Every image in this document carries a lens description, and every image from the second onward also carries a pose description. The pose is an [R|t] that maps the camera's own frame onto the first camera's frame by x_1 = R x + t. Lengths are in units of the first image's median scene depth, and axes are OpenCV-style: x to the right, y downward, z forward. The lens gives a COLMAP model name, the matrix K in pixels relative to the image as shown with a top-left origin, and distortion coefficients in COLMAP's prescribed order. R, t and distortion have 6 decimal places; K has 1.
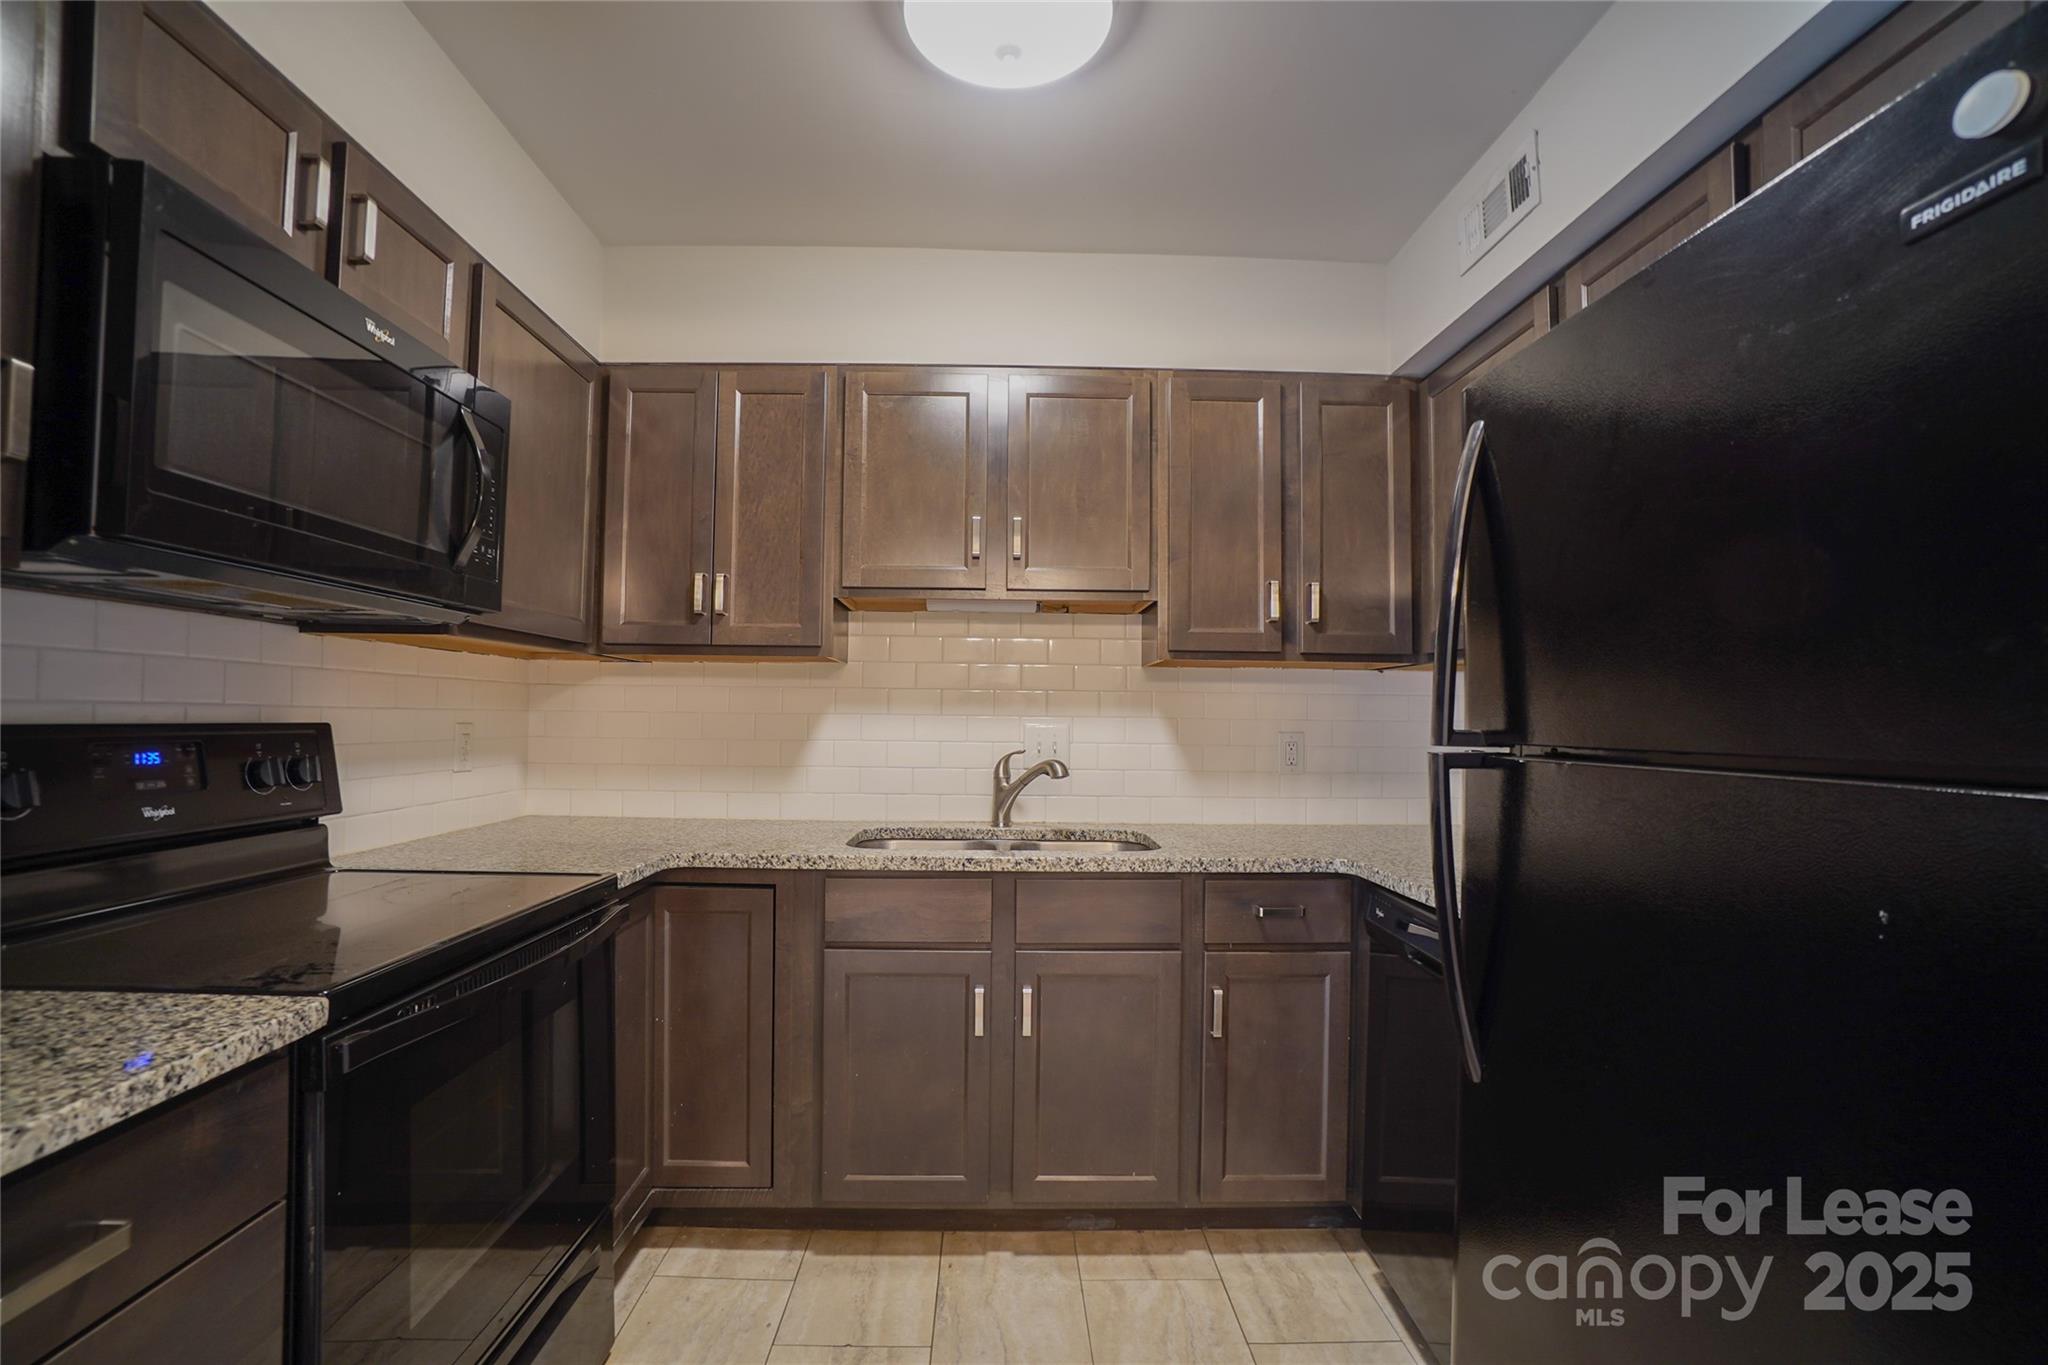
lens RADIAL K [[910.5, 0, 1005.5], [0, 910.5, 694.1], [0, 0, 1]] dist [-0.064456, 0.023357]
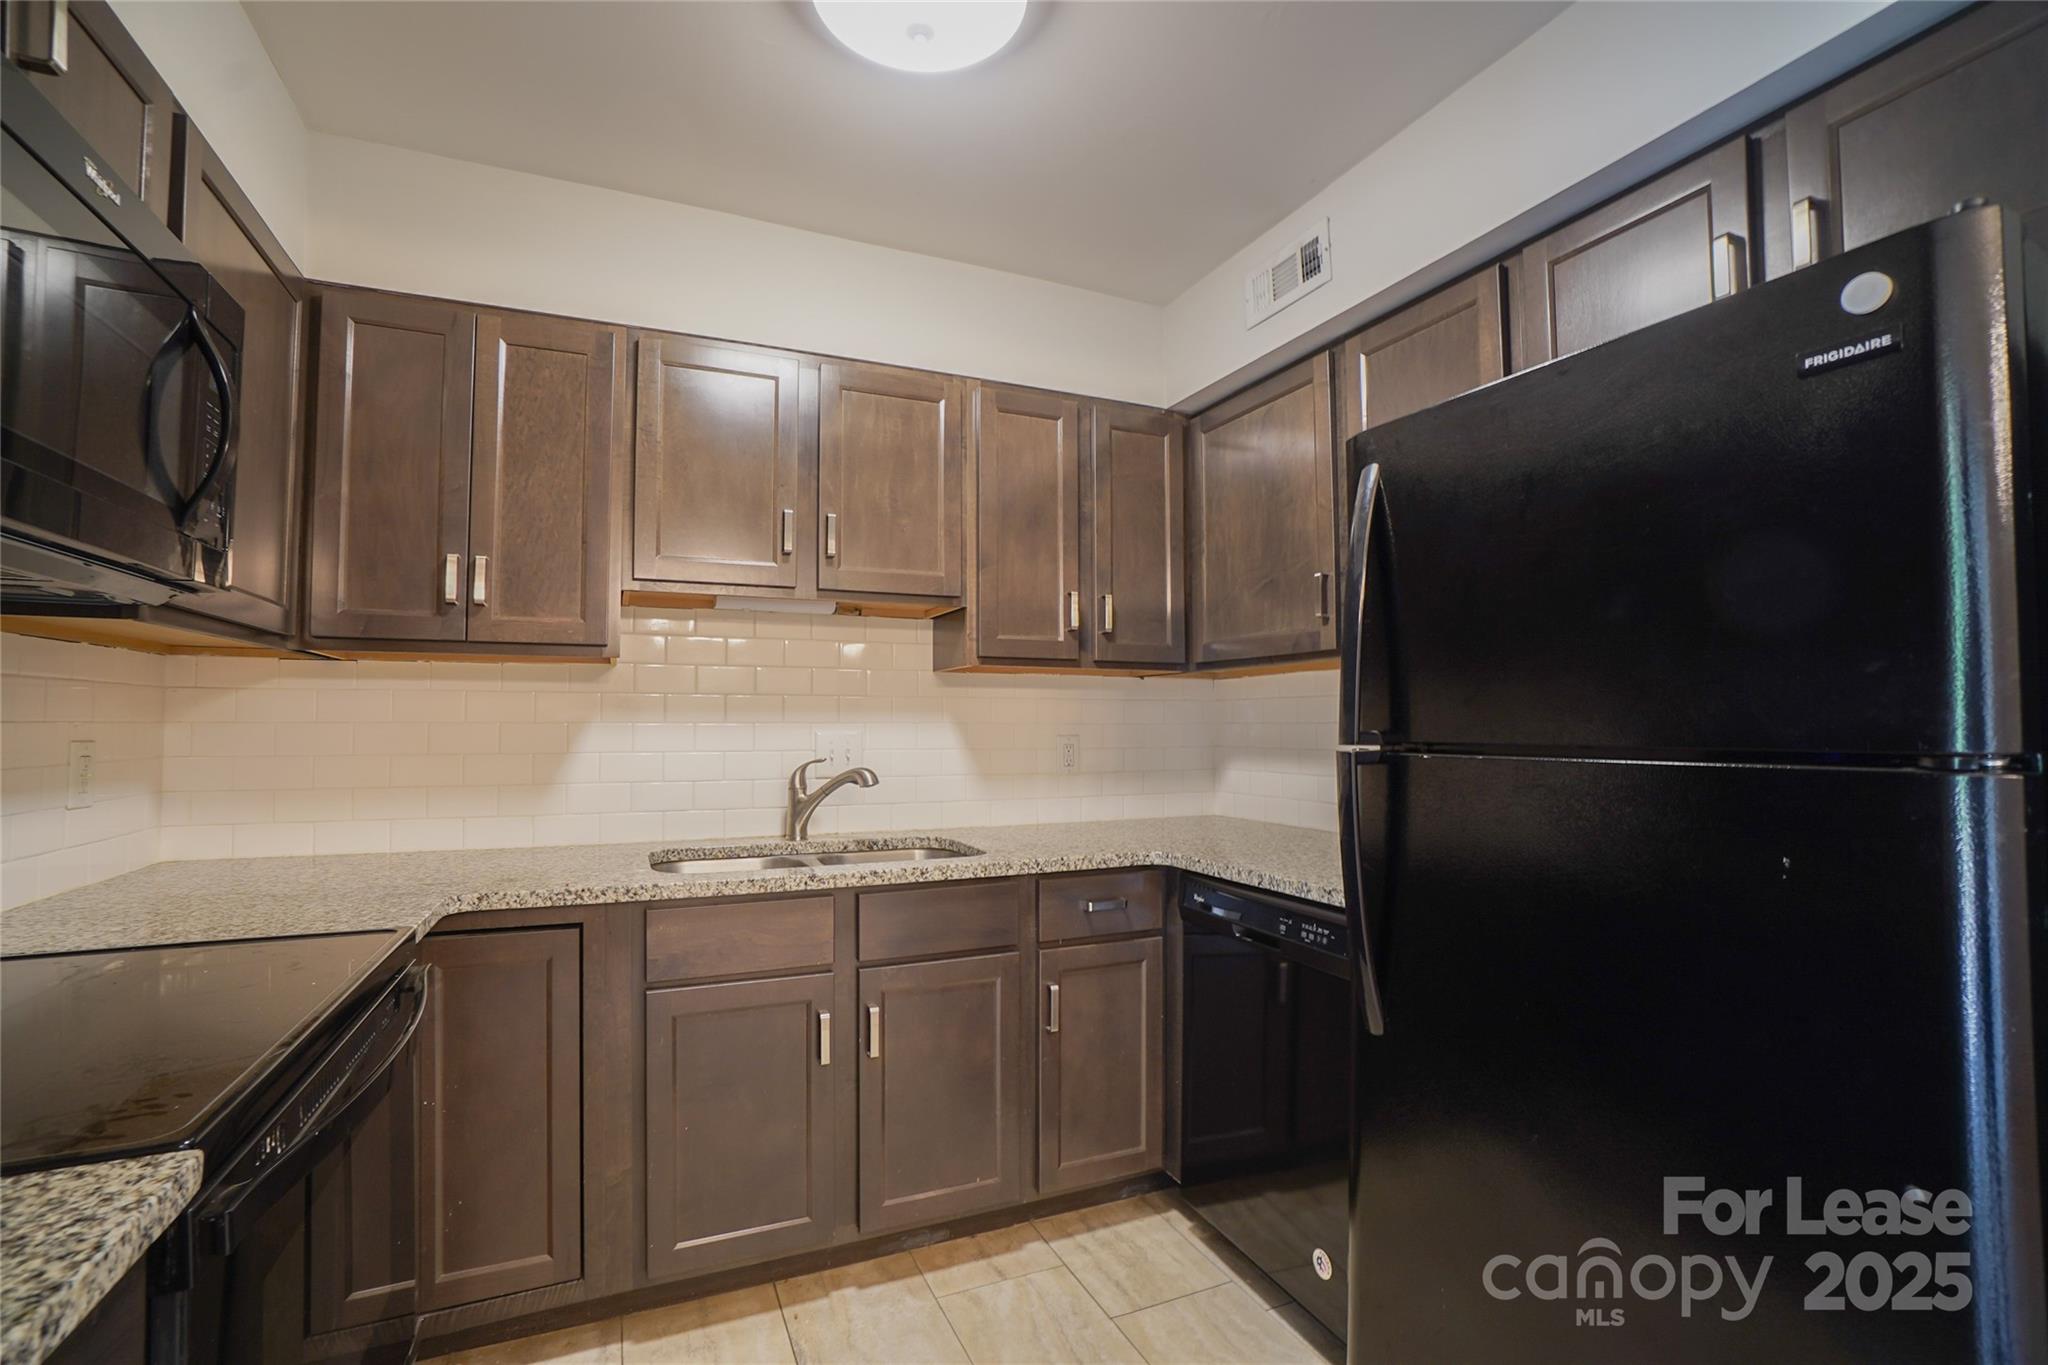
lens RADIAL K [[910.5, 0, 1005.5], [0, 910.5, 694.1], [0, 0, 1]] dist [-0.064456, 0.023357]
pose [[0.923208, 0.000206, 0.384300, -0.208364], [0.001557, 0.999990, -0.004275, -0.001767], [-0.384296, 0.004545, 0.923199, 0.061088]]
